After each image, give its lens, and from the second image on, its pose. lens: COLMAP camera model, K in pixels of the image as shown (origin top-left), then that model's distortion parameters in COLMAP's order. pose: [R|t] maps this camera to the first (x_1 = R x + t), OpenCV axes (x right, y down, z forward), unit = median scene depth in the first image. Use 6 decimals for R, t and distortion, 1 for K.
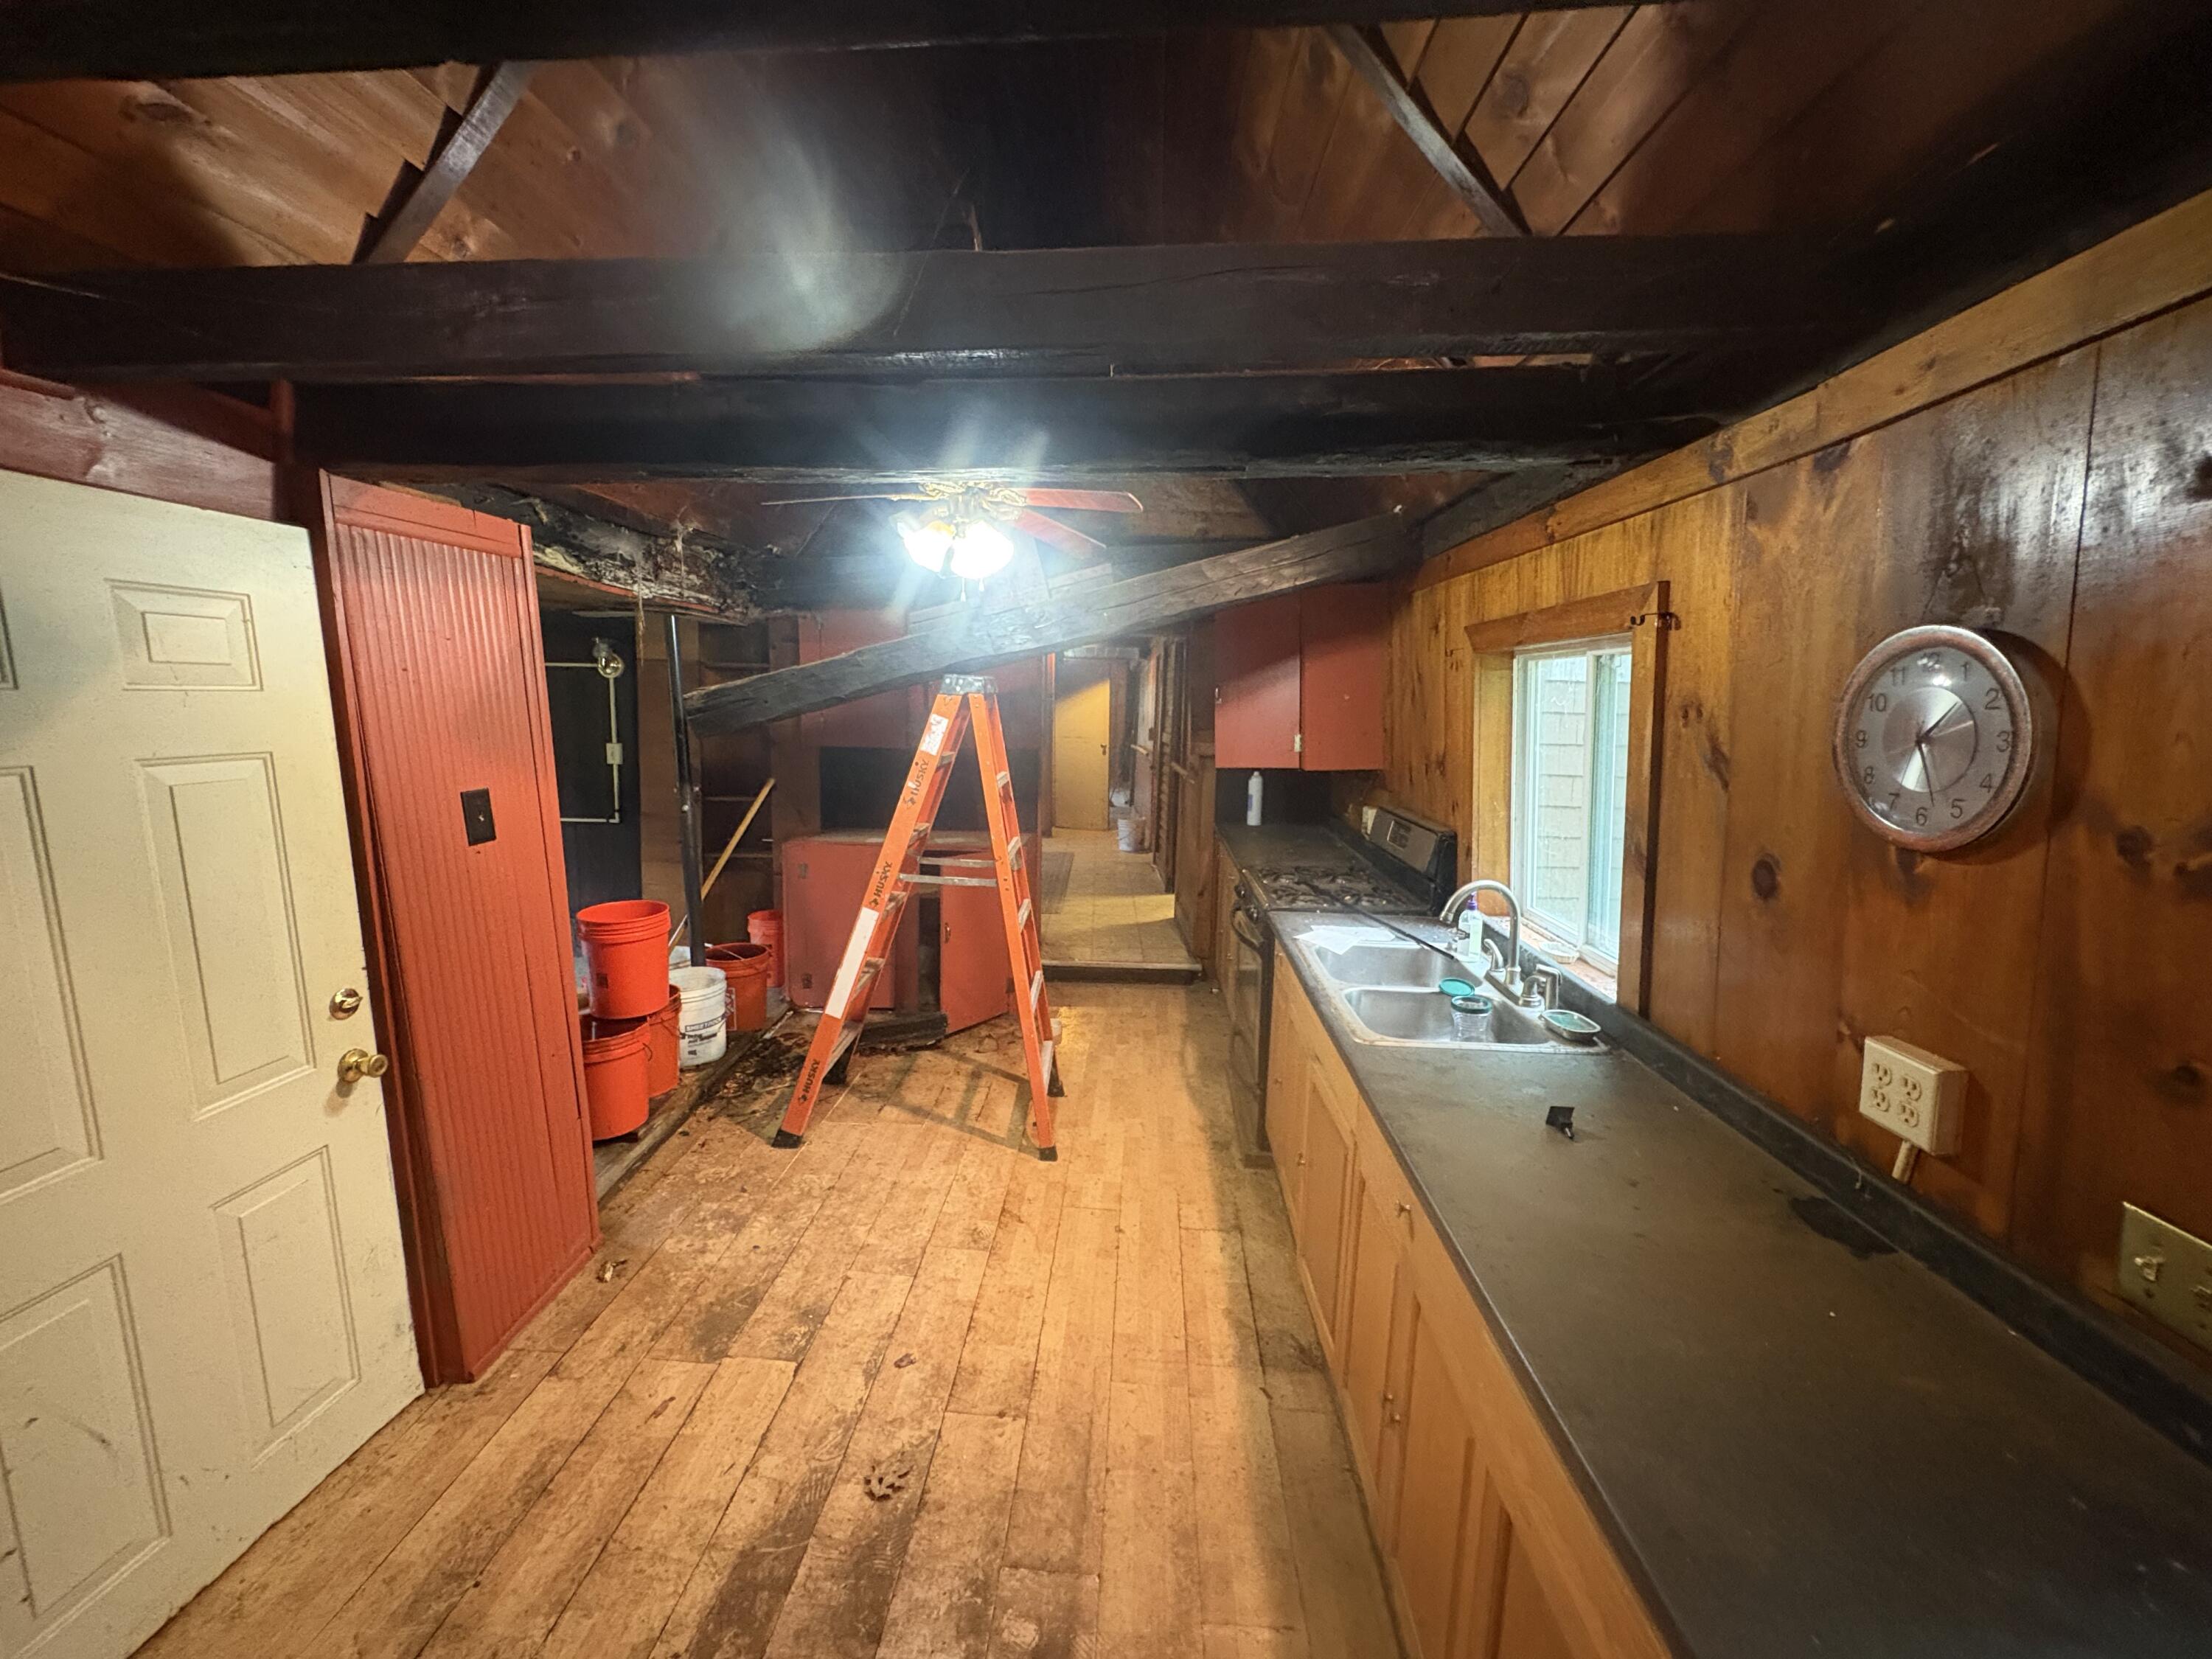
lens RADIAL K [[880.3, 0, 1098.0], [0, 880.3, 826.4], [0, 0, 1]] dist [-0.000066, 0.000393]
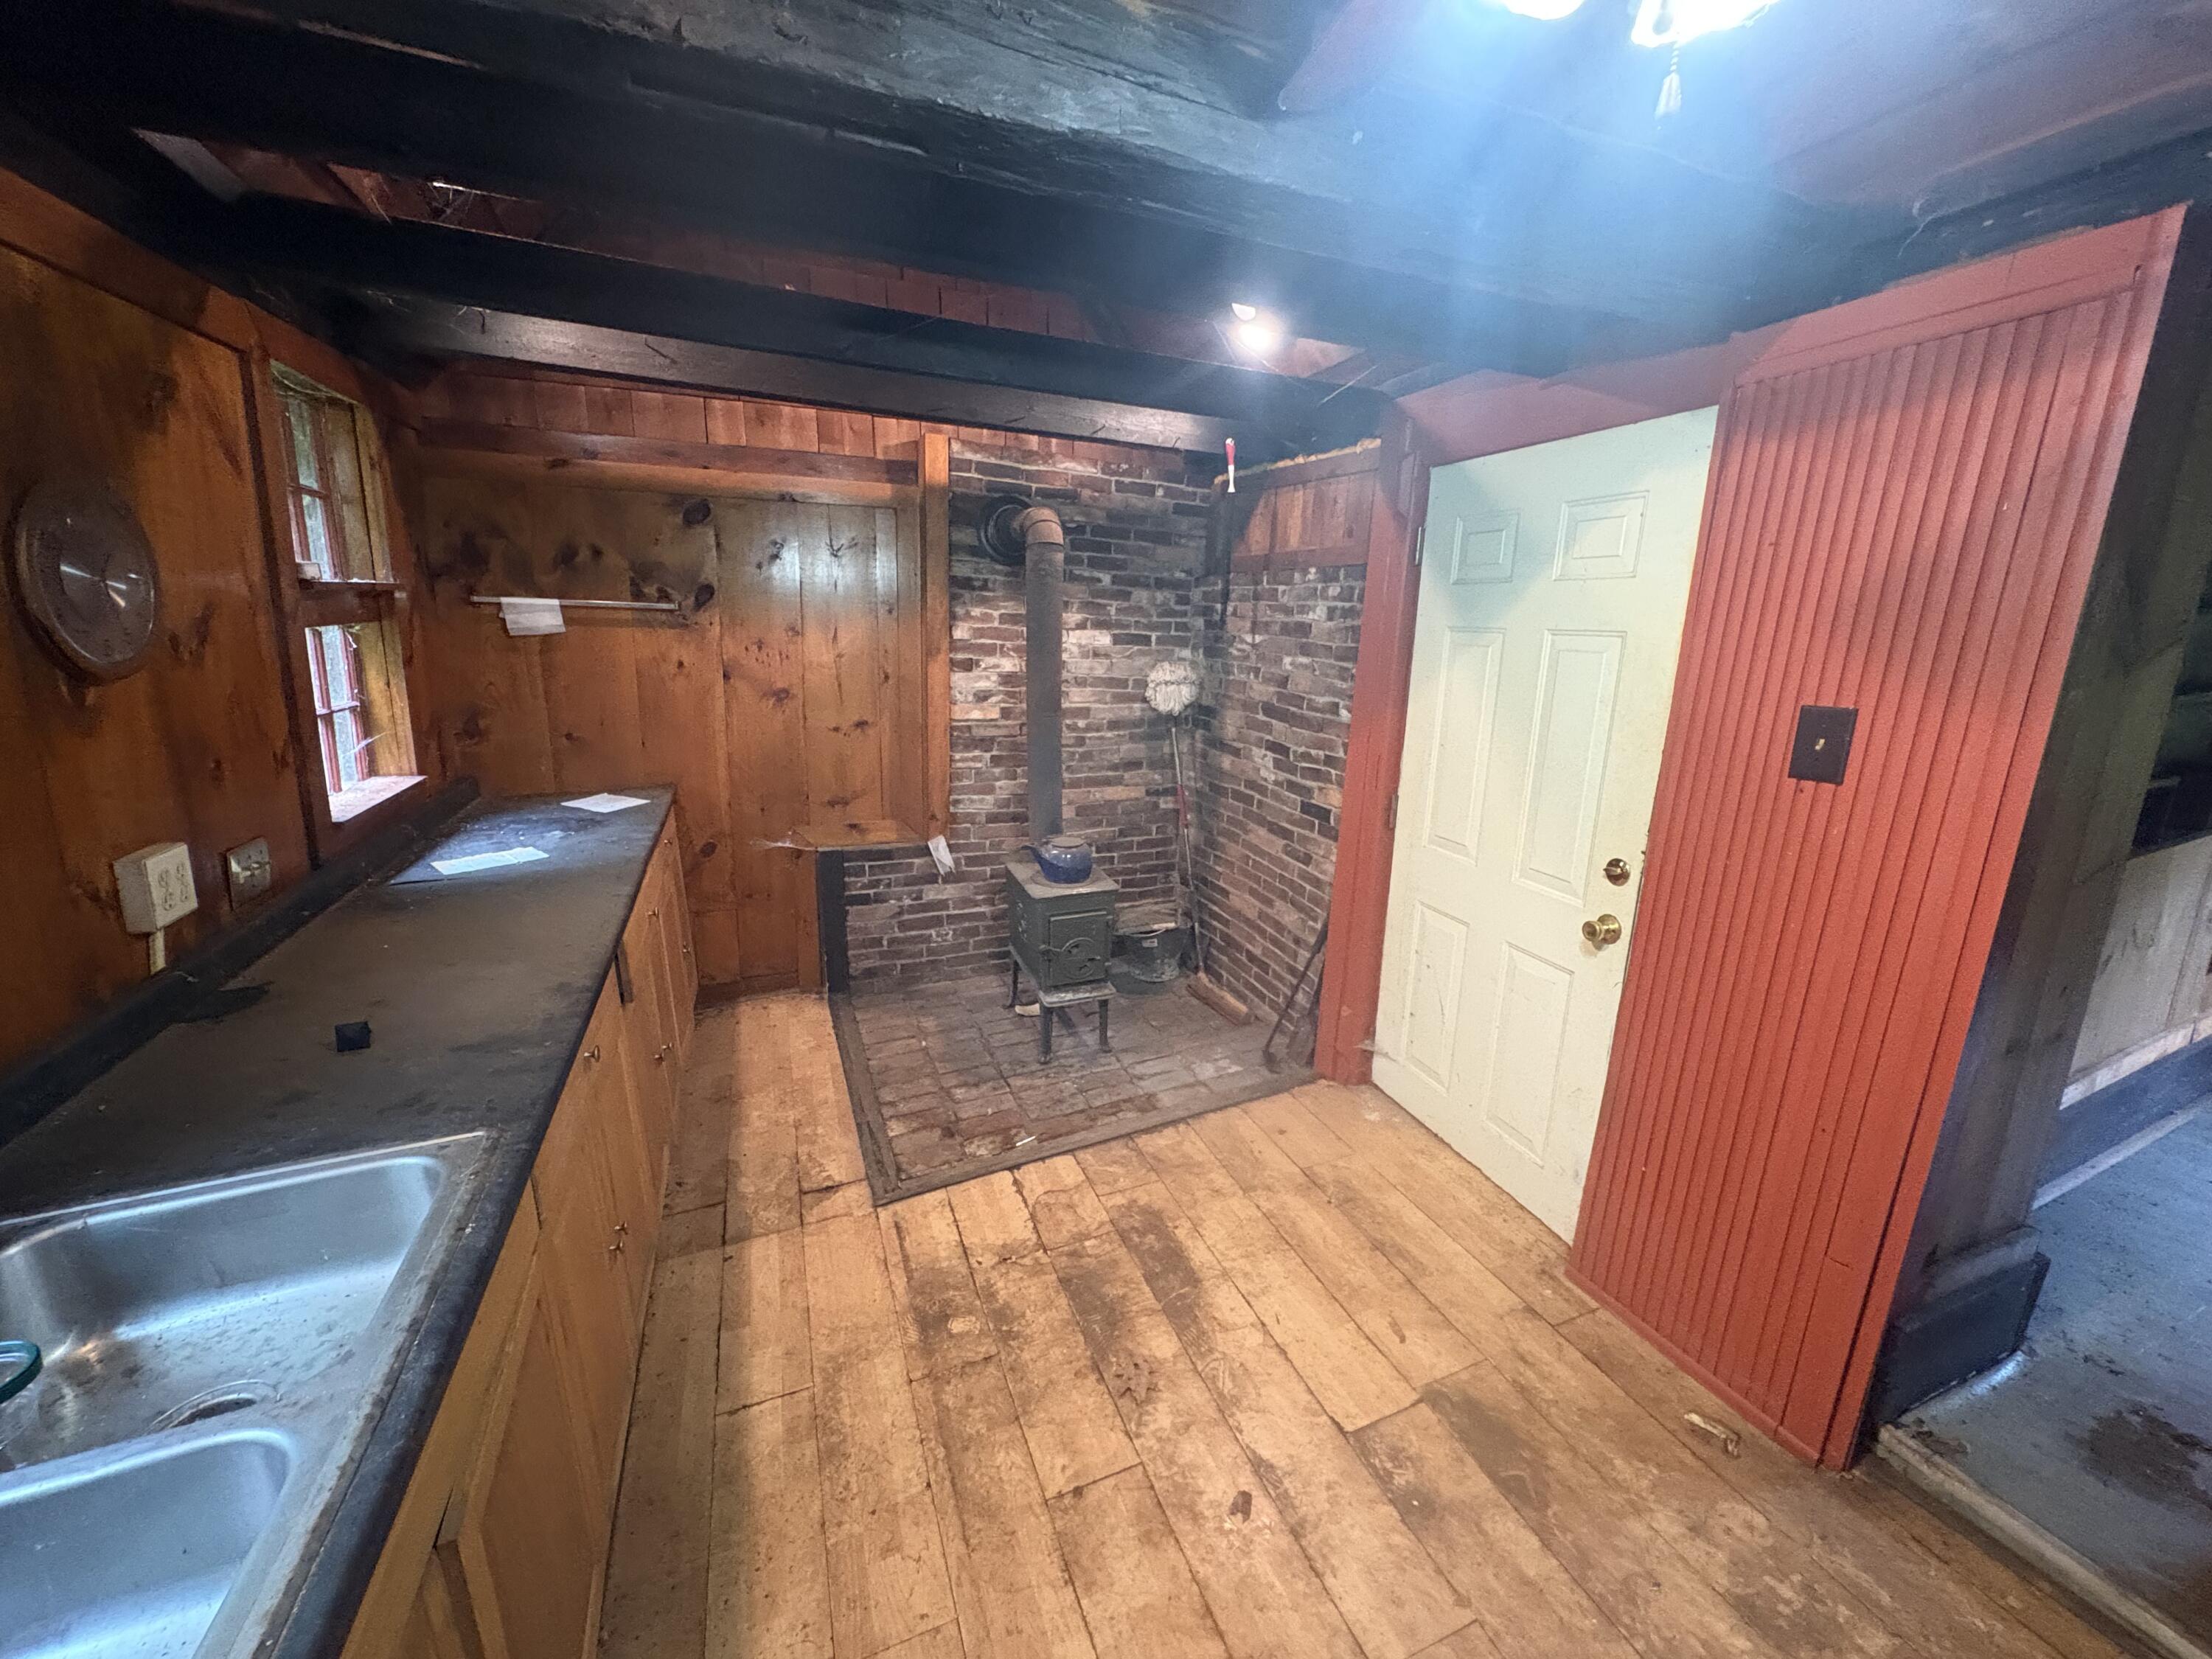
lens RADIAL K [[880.3, 0, 1102.3], [0, 880.3, 822.6], [0, 0, 1]] dist [-0.000066, 0.000393]
pose [[-0.911727, 0.081843, -0.402562, 0.143051], [-0.072851, 0.932207, 0.354517, -0.177279], [0.404286, 0.352549, -0.843956, 1.503571]]
